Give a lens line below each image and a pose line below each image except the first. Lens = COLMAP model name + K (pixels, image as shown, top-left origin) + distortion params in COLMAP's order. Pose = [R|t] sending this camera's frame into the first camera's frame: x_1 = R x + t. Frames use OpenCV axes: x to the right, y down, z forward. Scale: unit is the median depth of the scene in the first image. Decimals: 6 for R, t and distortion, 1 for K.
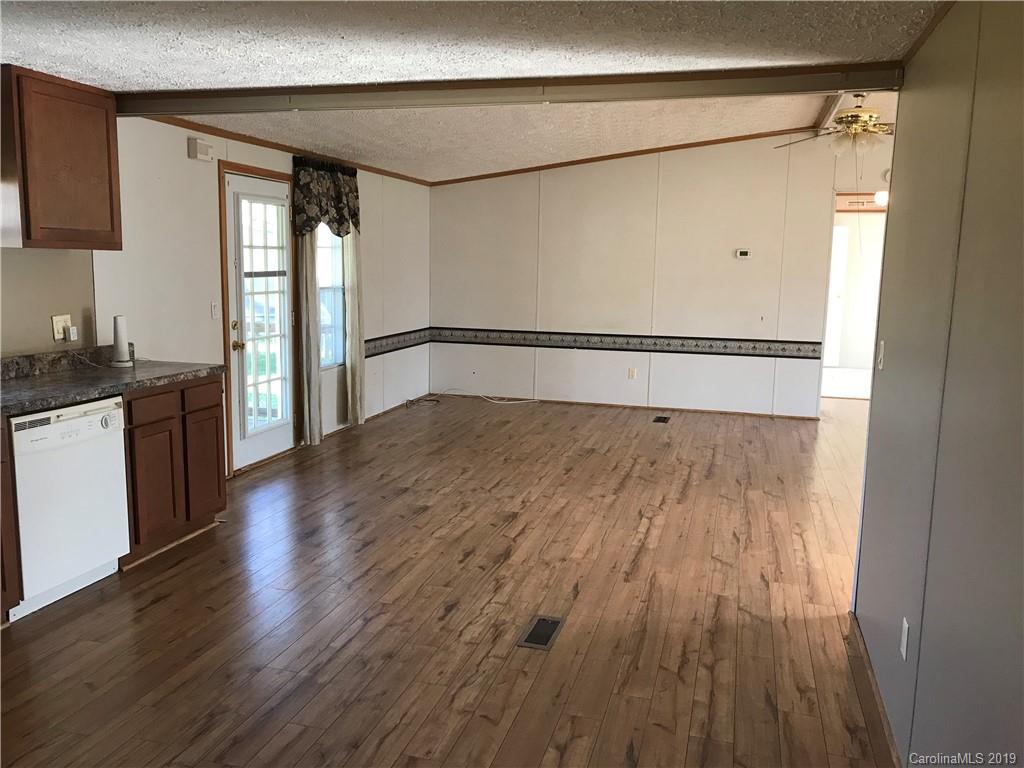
lens RADIAL K [[833.6, 0, 514.7], [0, 833.6, 381.0], [0, 0, 1]] dist [0.045710, -0.048332]
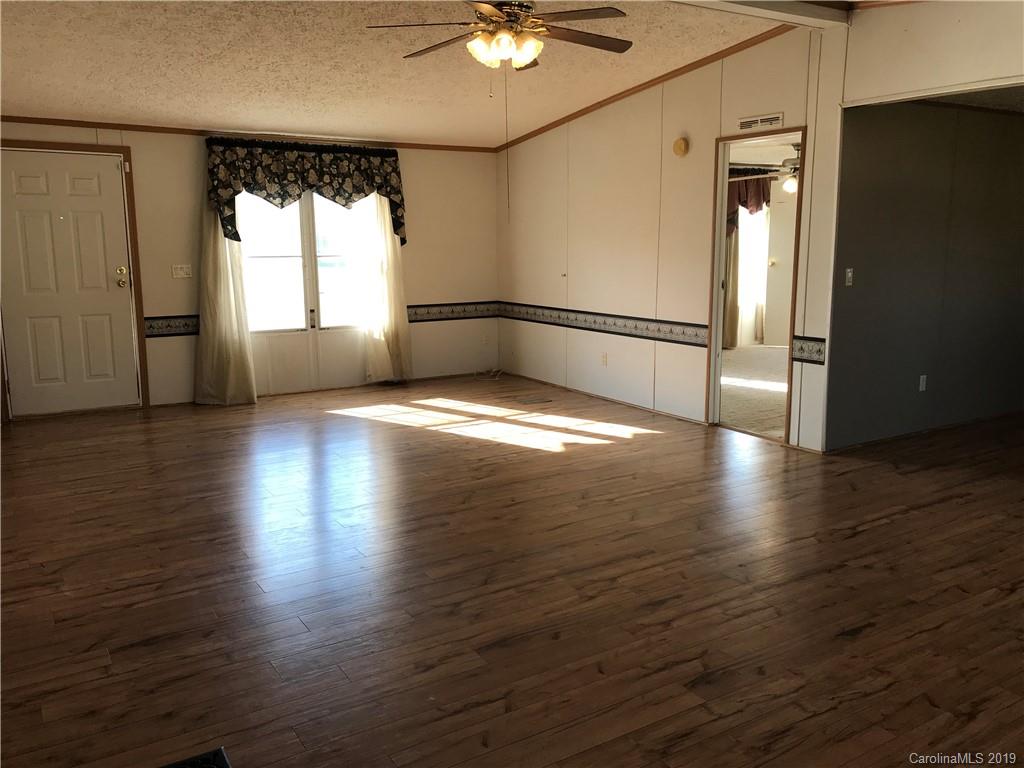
lens RADIAL K [[833.6, 0, 510.6], [0, 833.6, 375.5], [0, 0, 1]] dist [0.045710, -0.048332]
pose [[-0.738989, -0.130586, 0.660940, -0.126705], [0.084259, 0.955418, 0.282977, -0.261601], [-0.668427, 0.264808, -0.695041, 1.887003]]
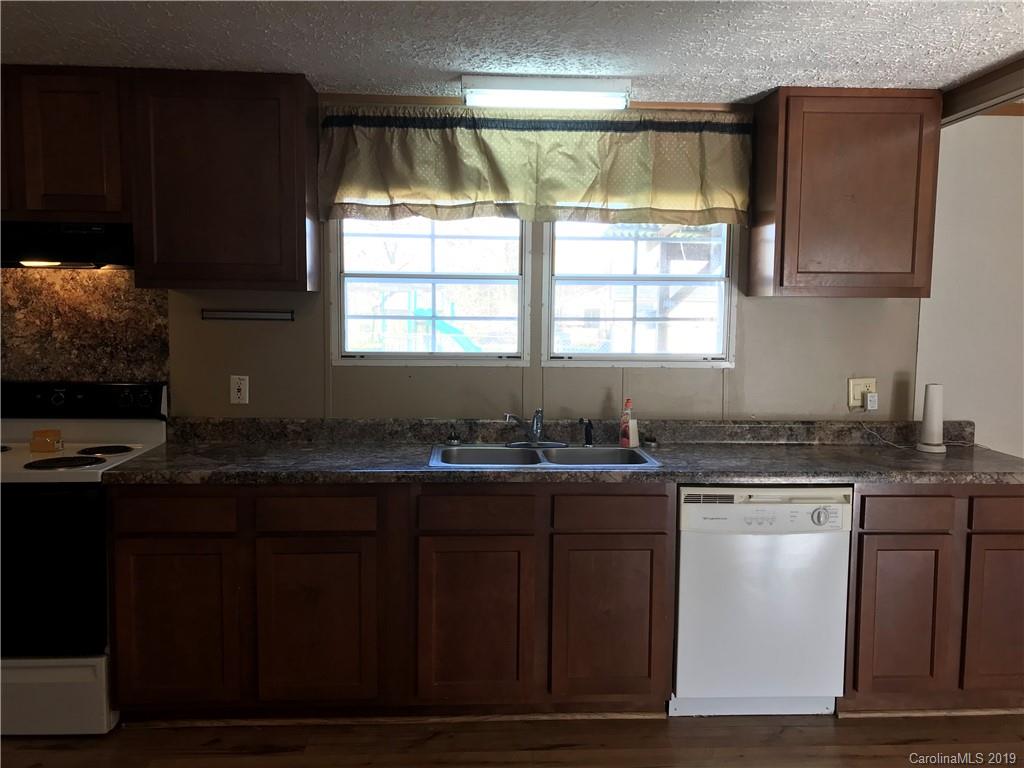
lens RADIAL K [[833.6, 0, 511.9], [0, 833.6, 379.7], [0, 0, 1]] dist [0.045710, -0.048332]
pose [[0.319637, 0.069415, -0.944994, 0.117106], [-0.139018, 0.989956, 0.025696, -0.046238], [0.937287, 0.123158, 0.326076, 0.381447]]
